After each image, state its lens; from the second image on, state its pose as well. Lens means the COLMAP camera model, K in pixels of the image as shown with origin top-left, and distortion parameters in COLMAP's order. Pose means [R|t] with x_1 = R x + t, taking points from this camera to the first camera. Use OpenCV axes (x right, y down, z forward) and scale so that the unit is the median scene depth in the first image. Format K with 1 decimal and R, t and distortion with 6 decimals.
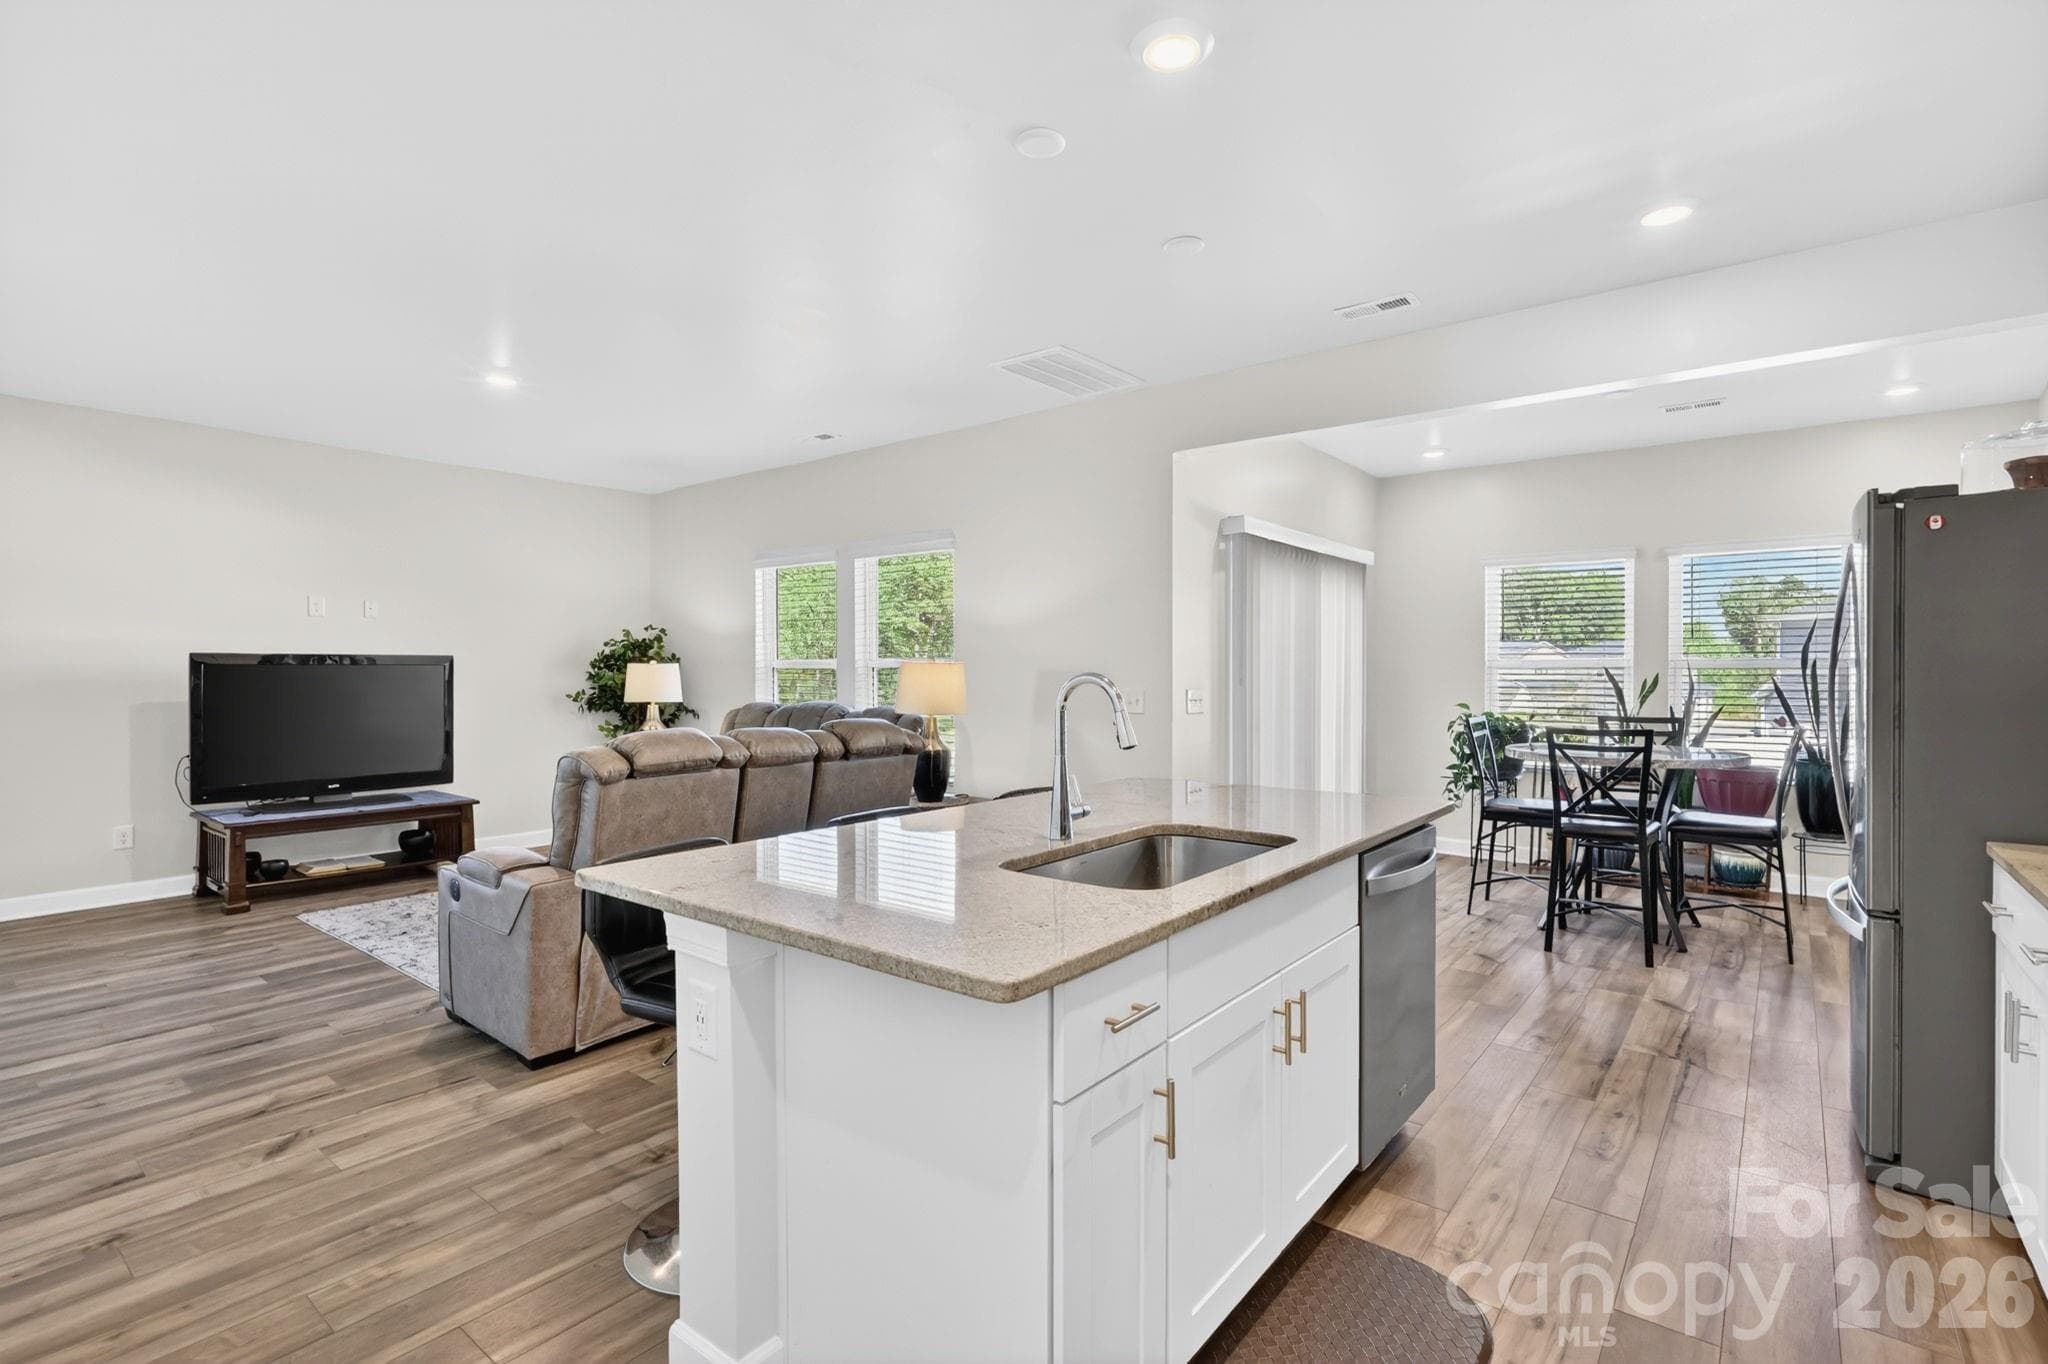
lens RADIAL K [[956.7, 0, 1030.3], [0, 956.7, 688.5], [0, 0, 1]] dist [-0.004759, -0.001417]
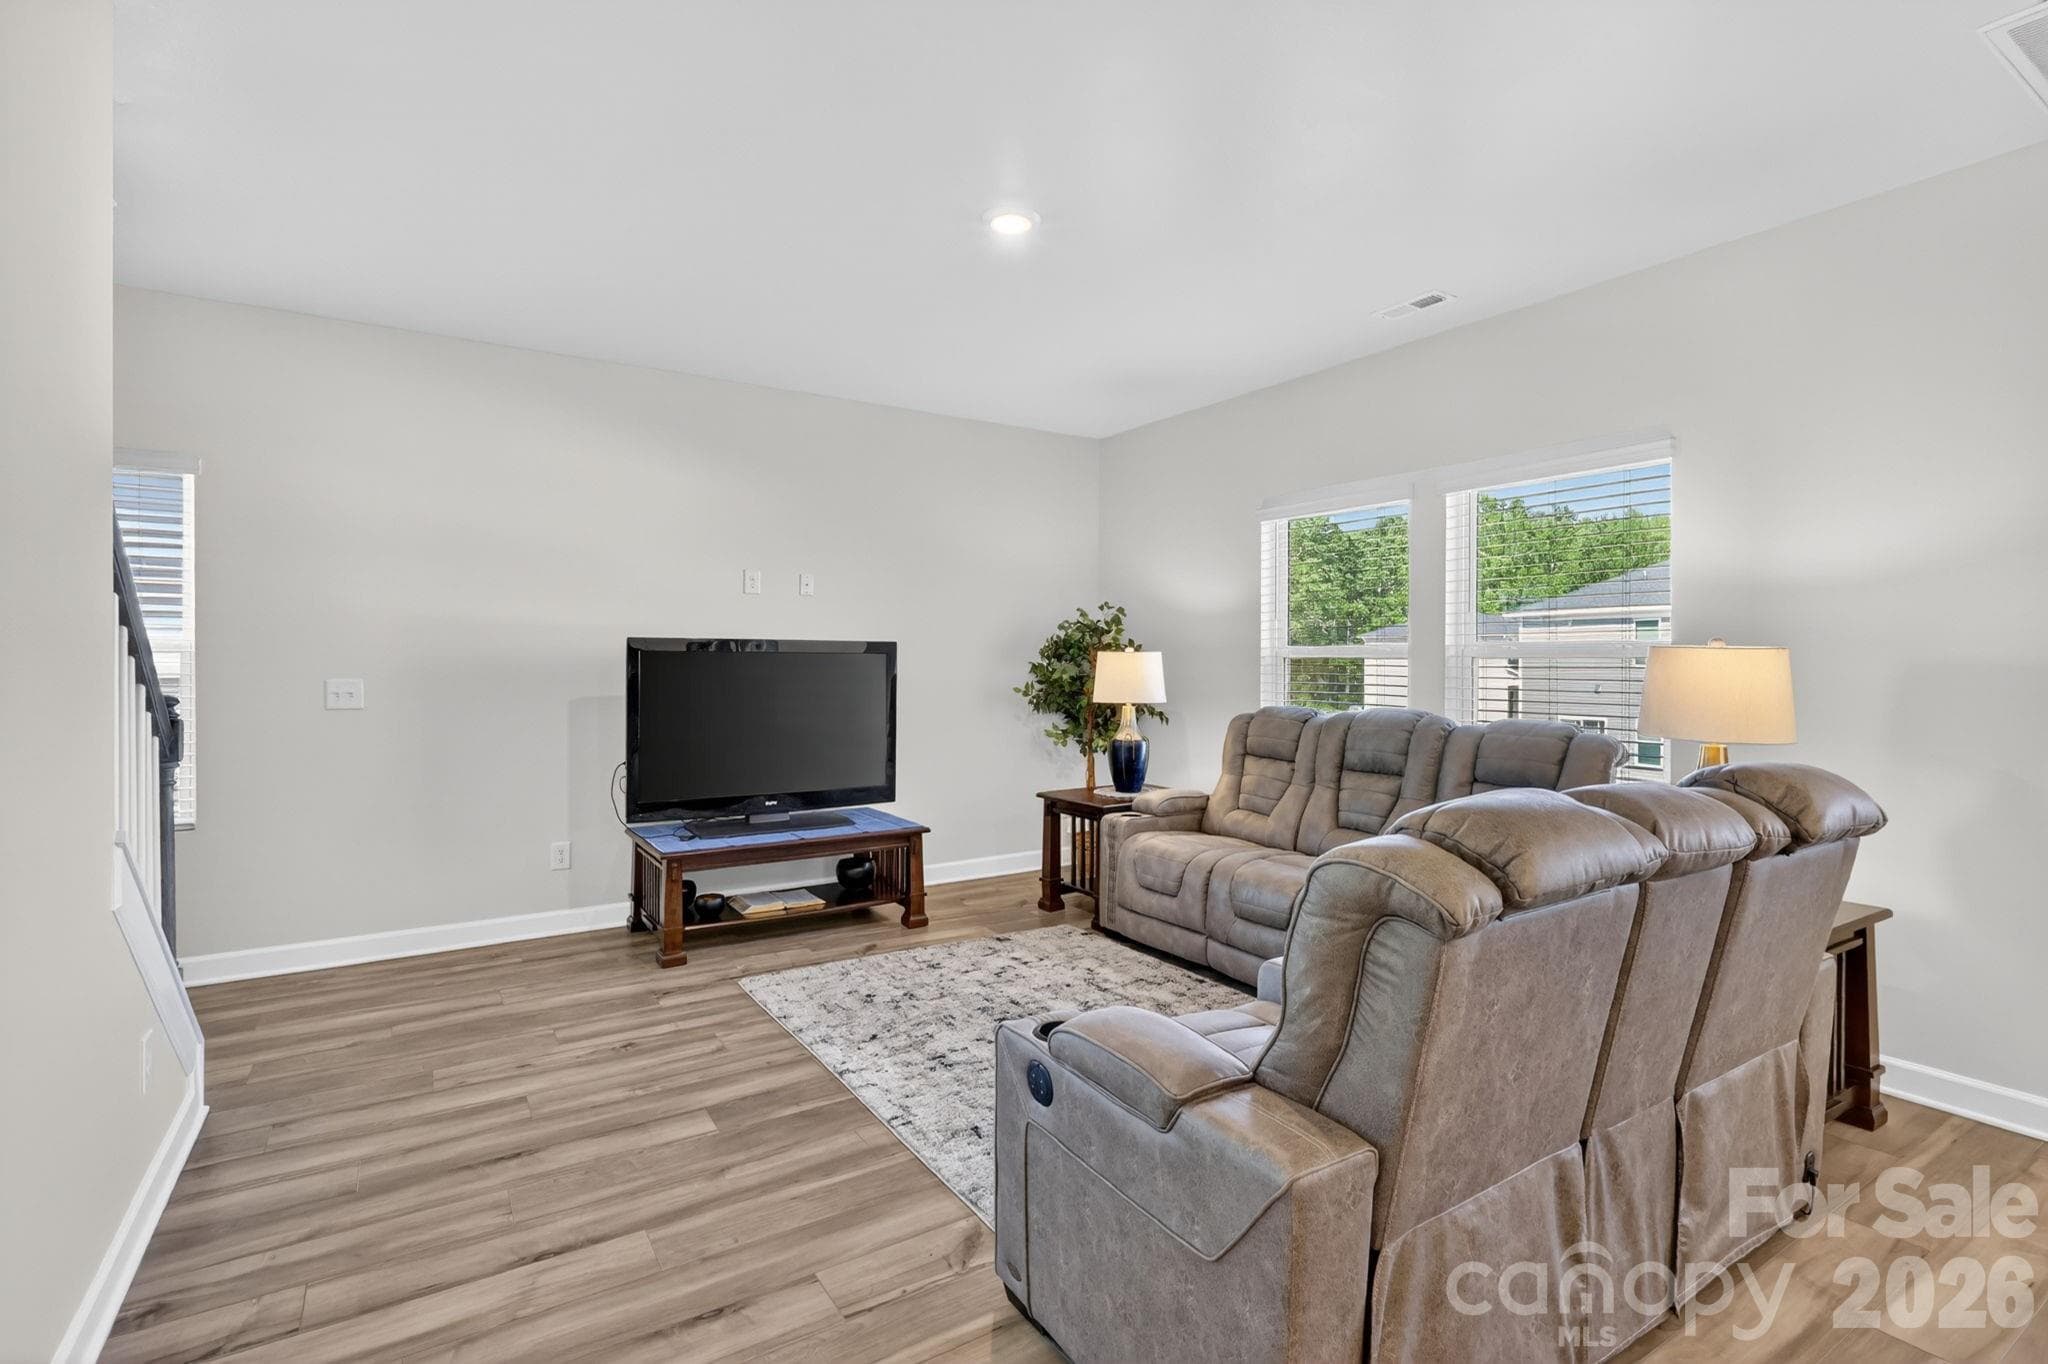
lens RADIAL K [[956.7, 0, 1011.8], [0, 956.7, 678.3], [0, 0, 1]] dist [-0.004759, -0.001417]
pose [[0.942417, 0.009707, -0.334299, -0.295955], [-0.010288, 0.999947, 0.000033, -0.005471], [0.334282, 0.003408, 0.942467, 0.335450]]
